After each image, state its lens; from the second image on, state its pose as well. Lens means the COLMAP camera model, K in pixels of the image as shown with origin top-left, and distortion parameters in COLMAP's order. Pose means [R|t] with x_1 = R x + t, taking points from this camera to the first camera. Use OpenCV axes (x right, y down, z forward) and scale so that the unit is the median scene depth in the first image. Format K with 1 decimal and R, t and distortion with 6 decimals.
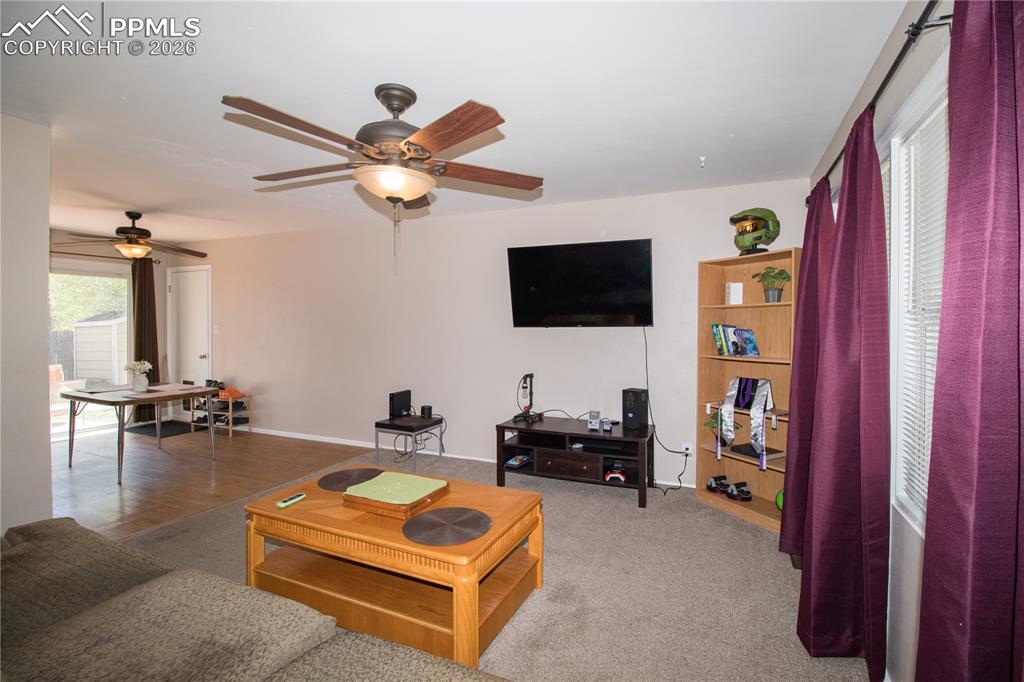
lens RADIAL K [[472.0, 0, 525.4], [0, 472.0, 330.2], [0, 0, 1]] dist [0.007080, -0.018003]
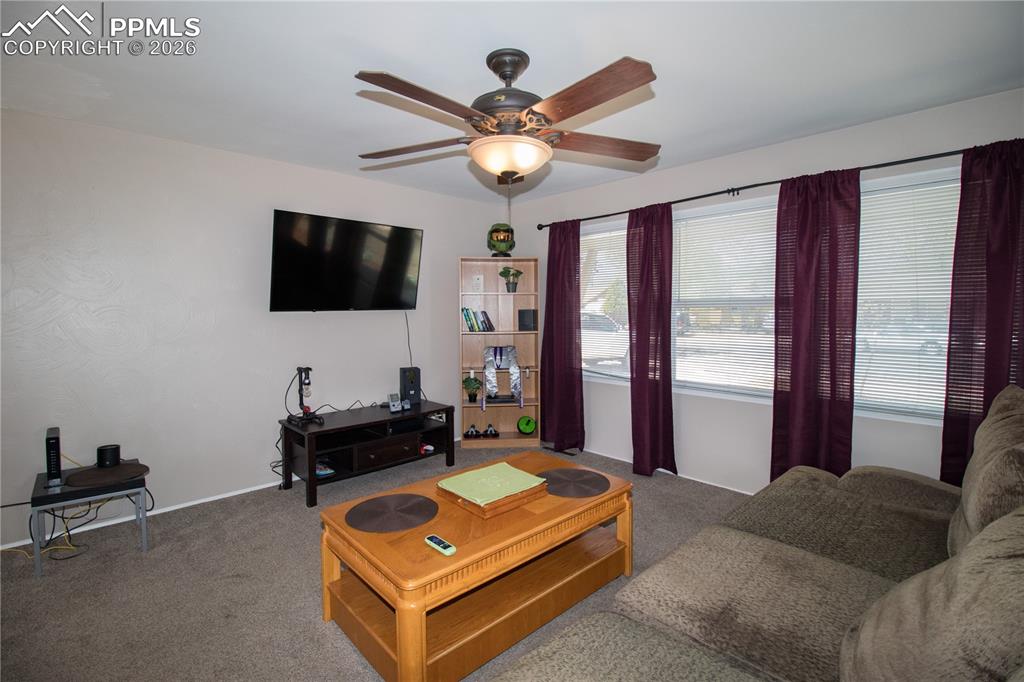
lens RADIAL K [[472.0, 0, 525.4], [0, 472.0, 330.2], [0, 0, 1]] dist [0.007080, -0.018003]
pose [[0.374786, -0.043551, 0.926088, -0.719703], [0.011695, 0.999039, 0.042249, -0.004144], [-0.927037, -0.005004, 0.374936, 0.386517]]
